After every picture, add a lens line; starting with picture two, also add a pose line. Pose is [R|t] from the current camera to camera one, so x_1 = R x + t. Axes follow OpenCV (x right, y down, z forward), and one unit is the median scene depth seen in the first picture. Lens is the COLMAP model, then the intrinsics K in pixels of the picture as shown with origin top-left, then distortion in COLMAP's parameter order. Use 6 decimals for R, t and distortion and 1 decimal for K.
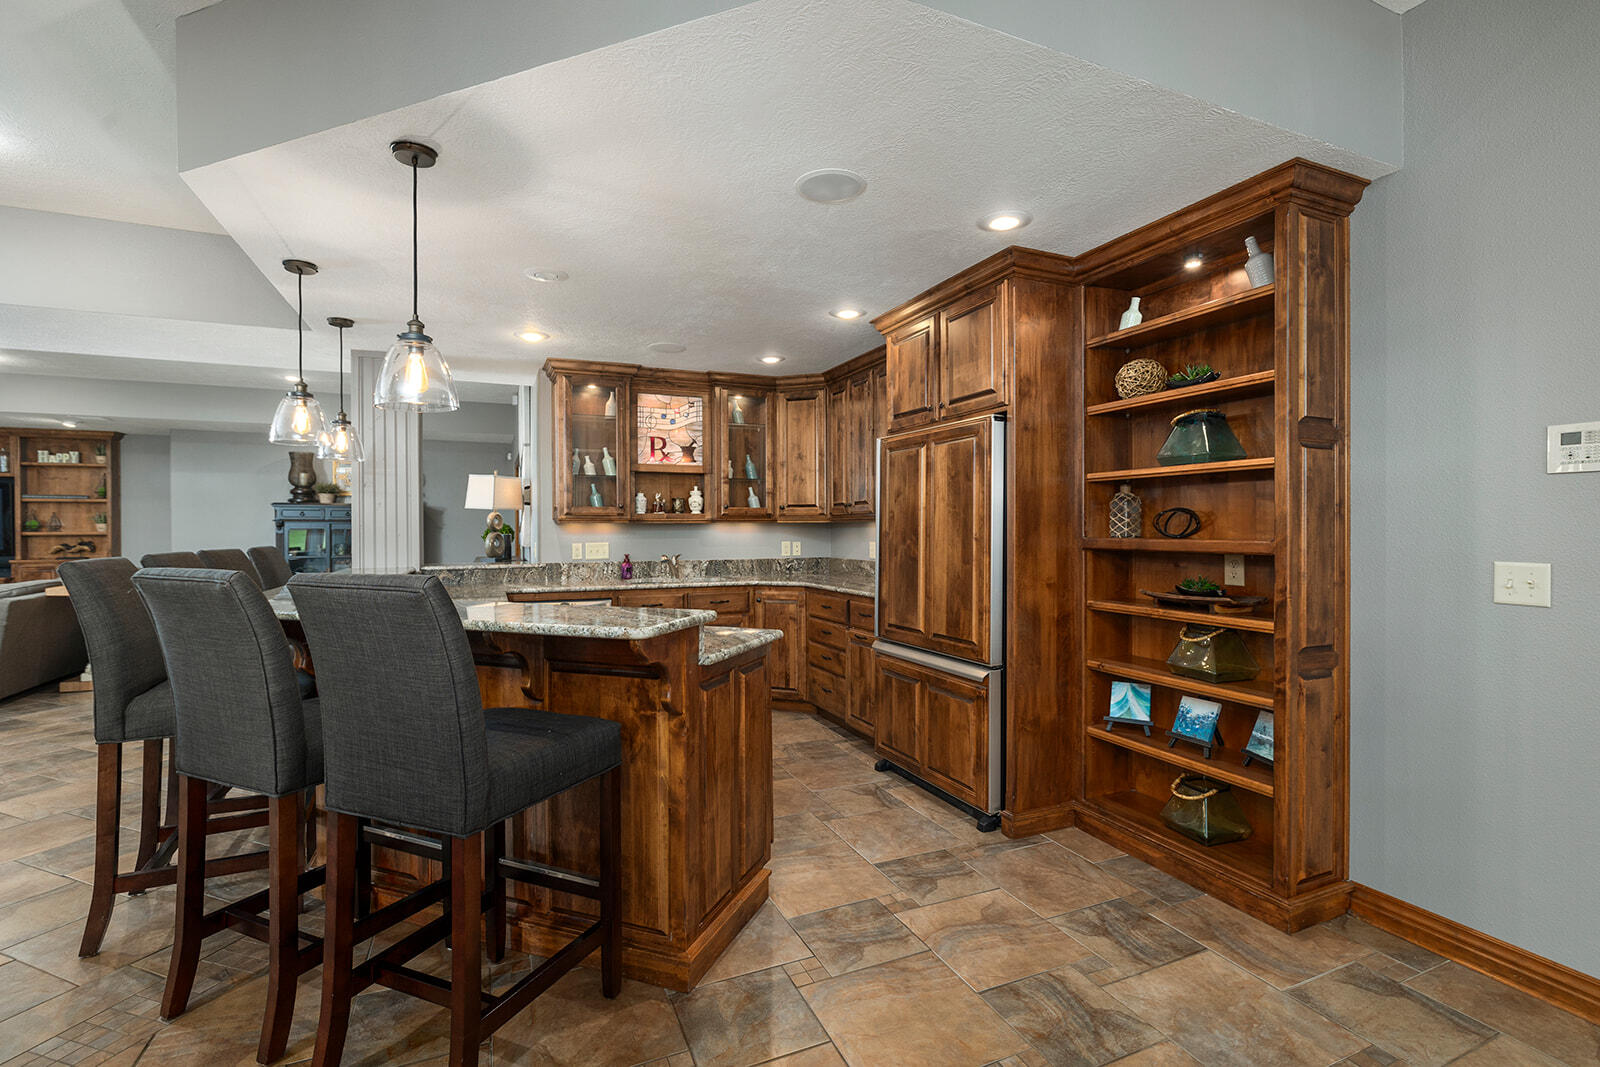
lens RADIAL K [[727.0, 0, 798.6], [0, 727.0, 526.3], [0, 0, 1]] dist [-0.000140, 0.000048]
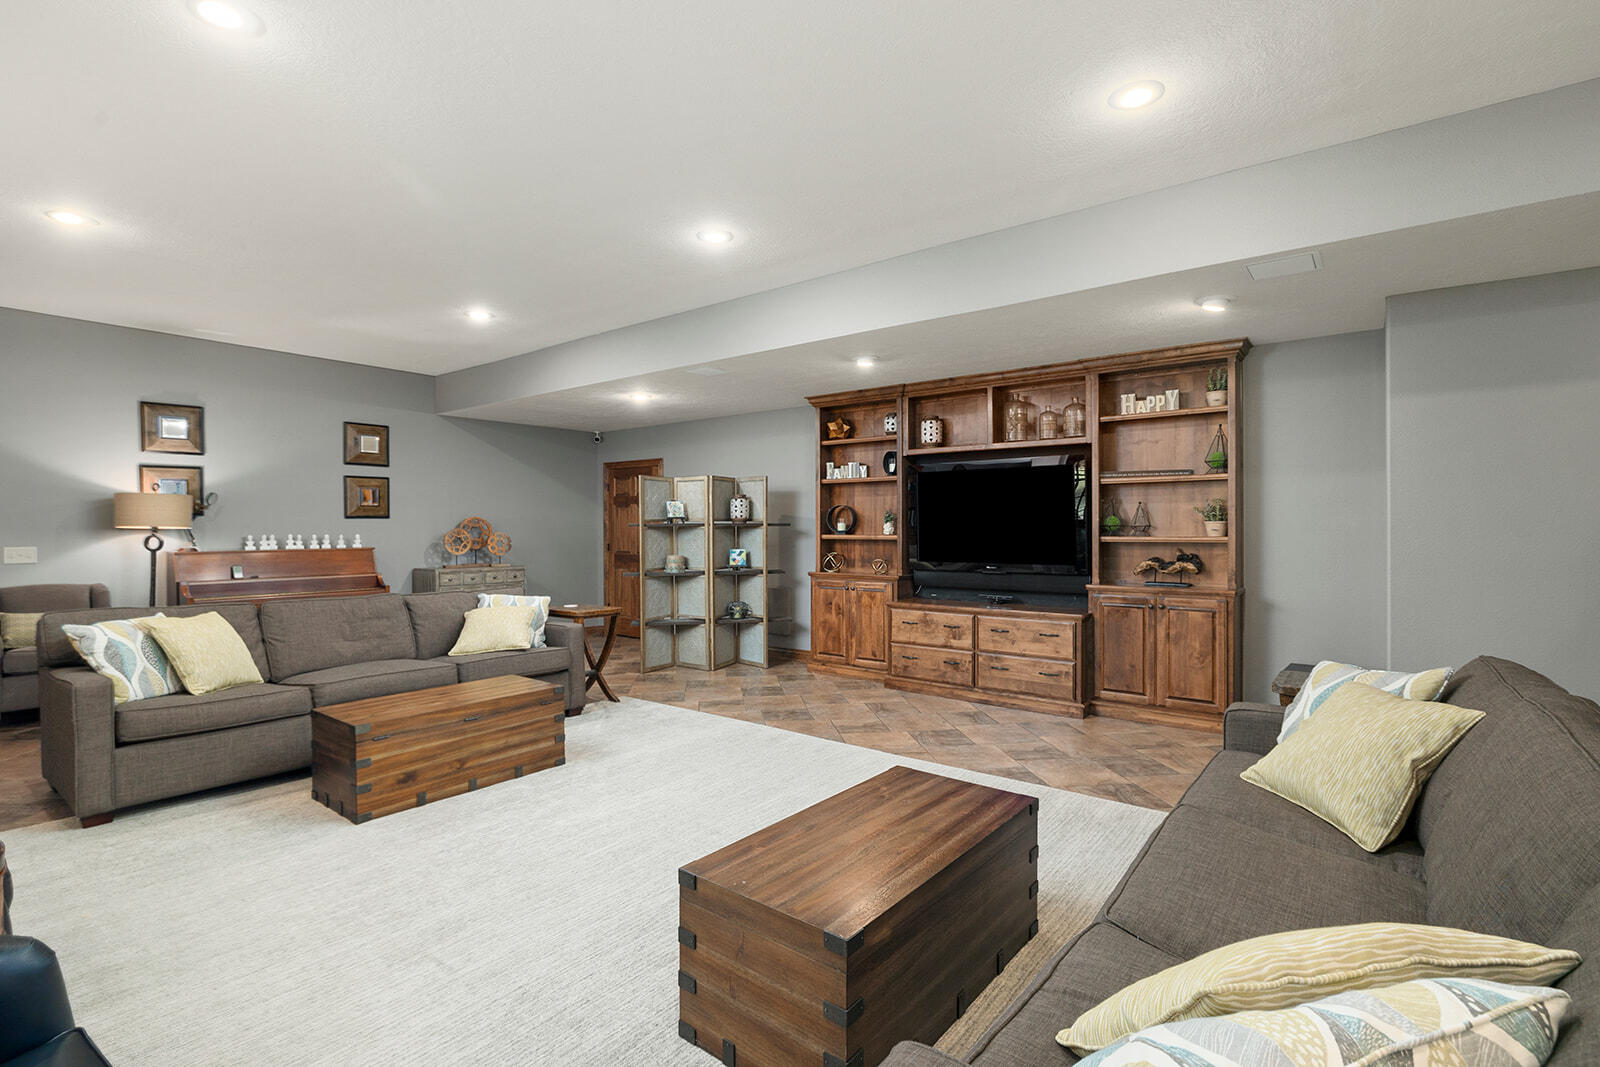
lens RADIAL K [[755.4, 0, 798.8], [0, 755.4, 534.7], [0, 0, 1]] dist [-0.006045, 0.000539]
pose [[0.480119, 0.008899, -0.877158, -0.637659], [0.008203, 0.999859, 0.014633, -0.004455], [0.877165, -0.014221, 0.479979, 0.482771]]
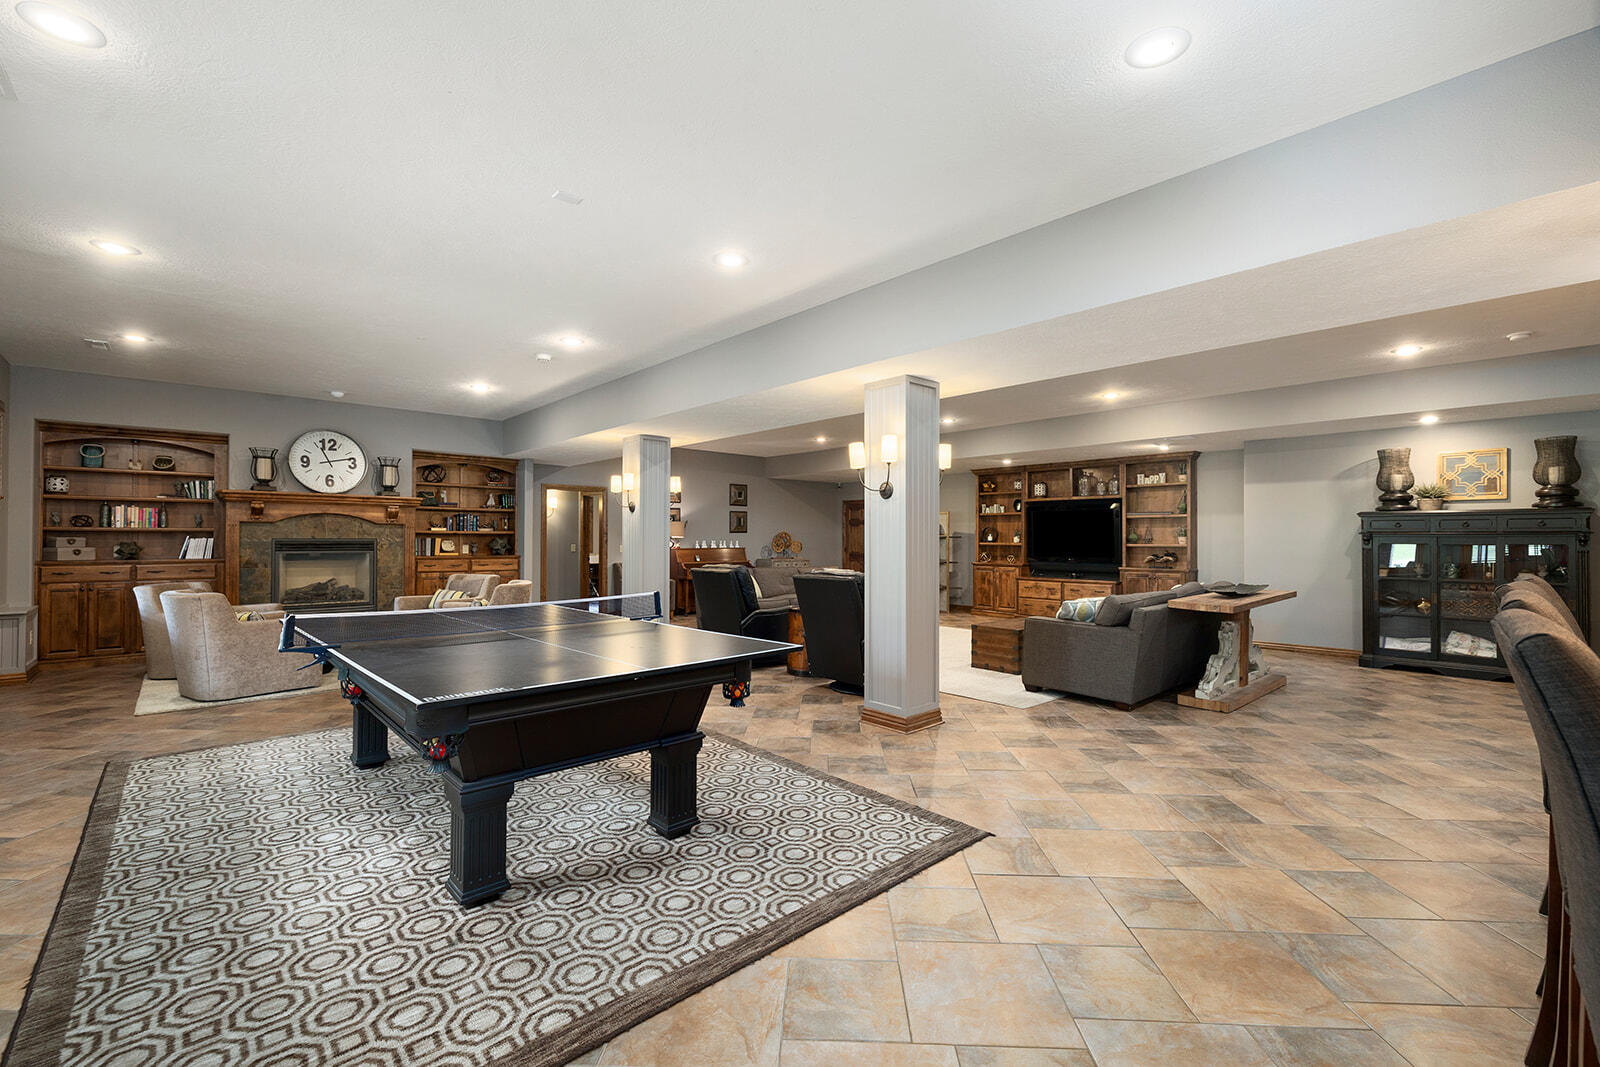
lens RADIAL K [[675.0, 0, 807.3], [0, 675.0, 542.3], [0, 0, 1]] dist [-0.001188, -0.000040]
pose [[0.342507, 0.007966, -0.939482, -0.202160], [0.003586, 0.999946, 0.009786, -0.007473], [0.939509, -0.006720, 0.342460, 0.123641]]
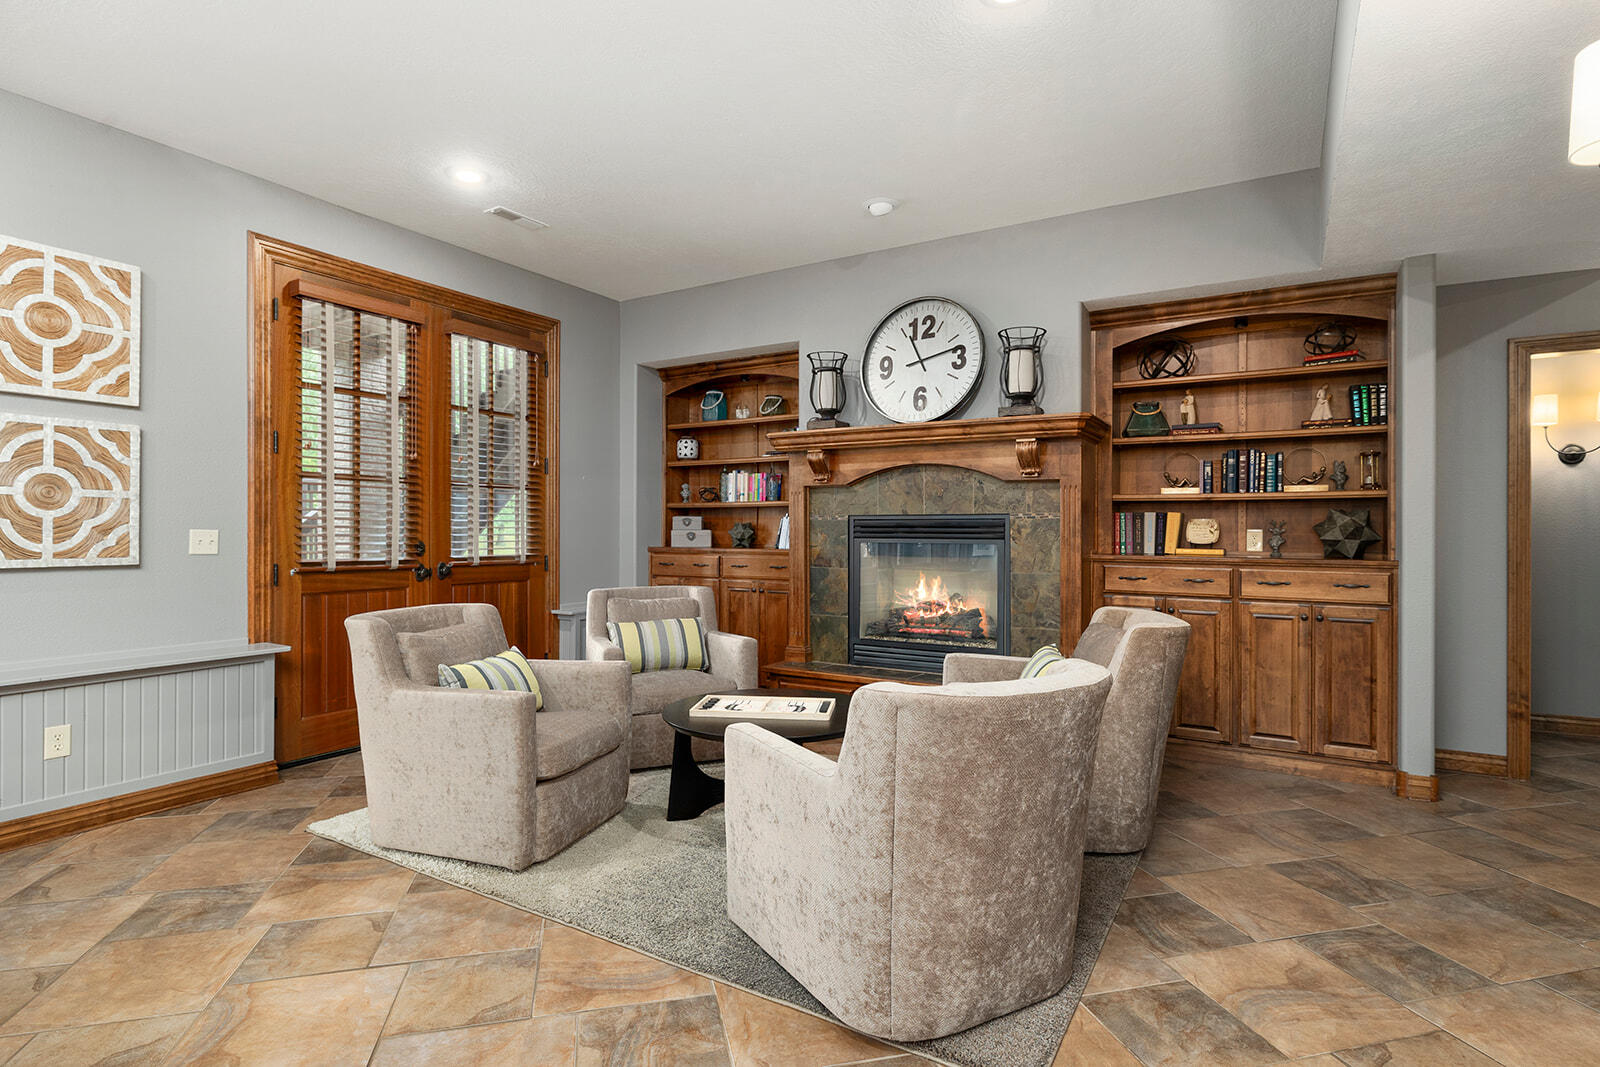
lens RADIAL K [[819.6, 0, 799.0], [0, 819.6, 530.0], [0, 0, 1]] dist [0.004317, 0.000965]
pose [[-0.808173, 0.001238, -0.588943, -0.834564], [0.005048, 0.999976, -0.004826, 0.006110], [0.588923, -0.006873, -0.808160, 0.221717]]
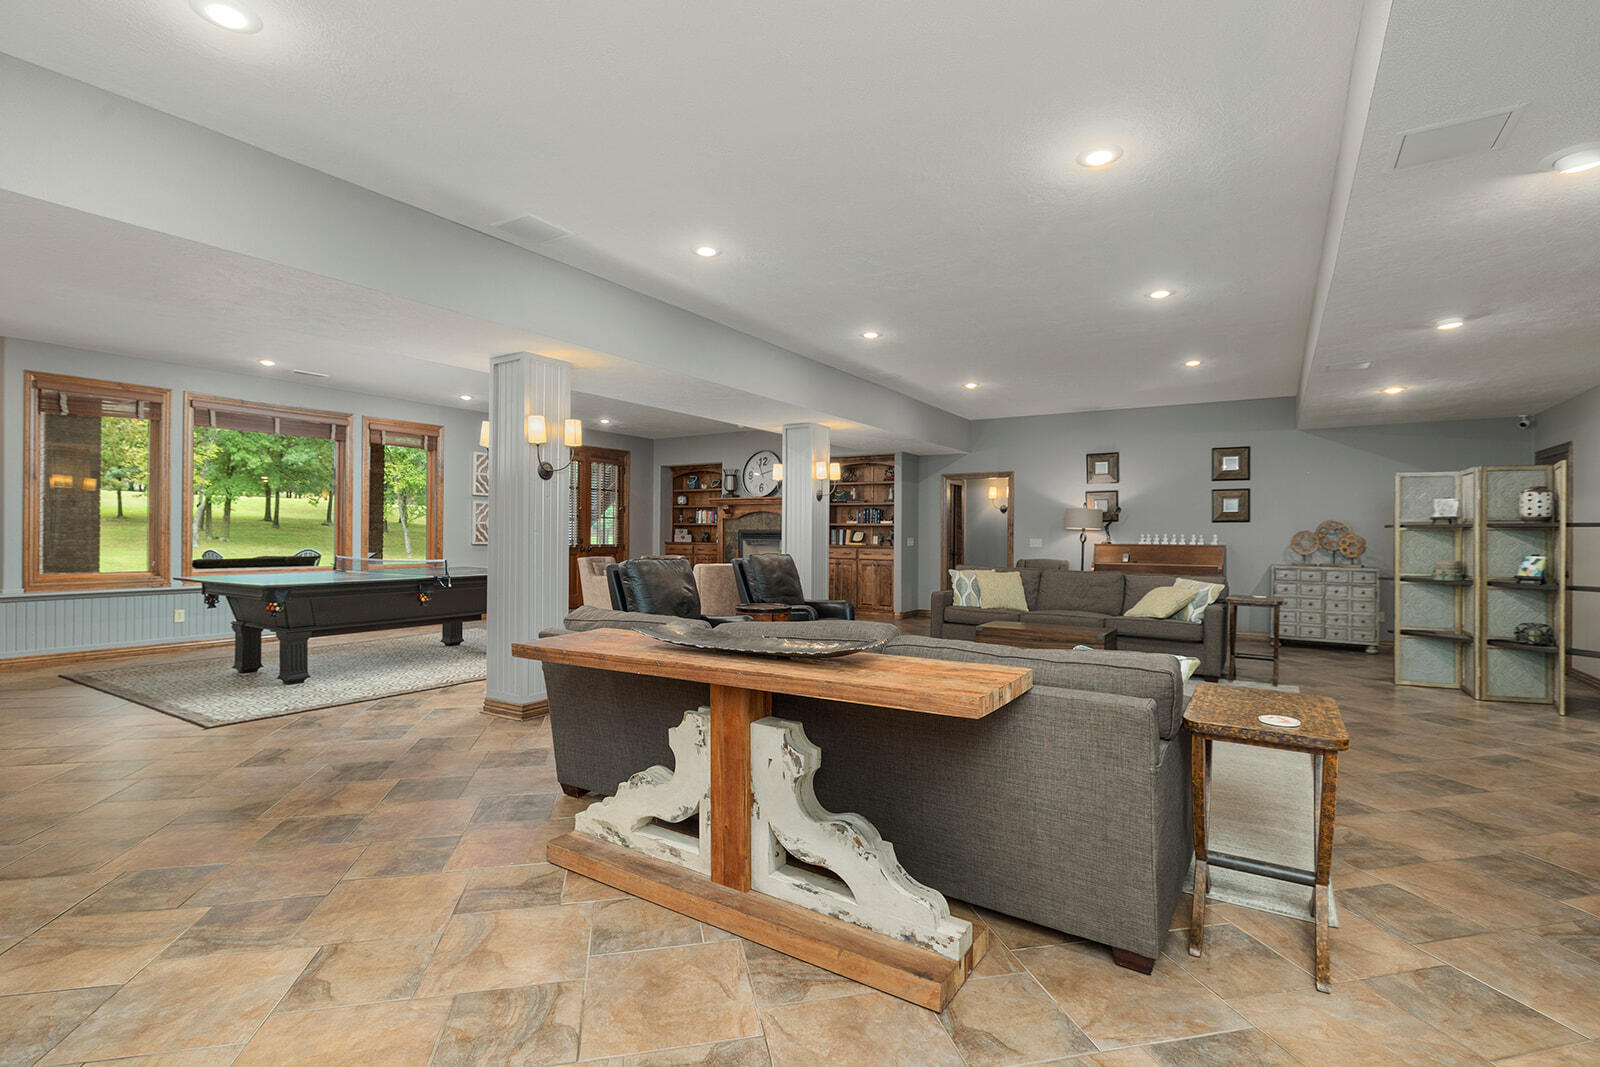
lens RADIAL K [[755.4, 0, 805.3], [0, 755.4, 533.9], [0, 0, 1]] dist [-0.006045, 0.000539]
pose [[-0.820980, -0.003387, -0.570947, -0.517386], [-0.001371, 0.999991, -0.003961, 0.006309], [0.570955, -0.002469, -0.820977, 0.964110]]
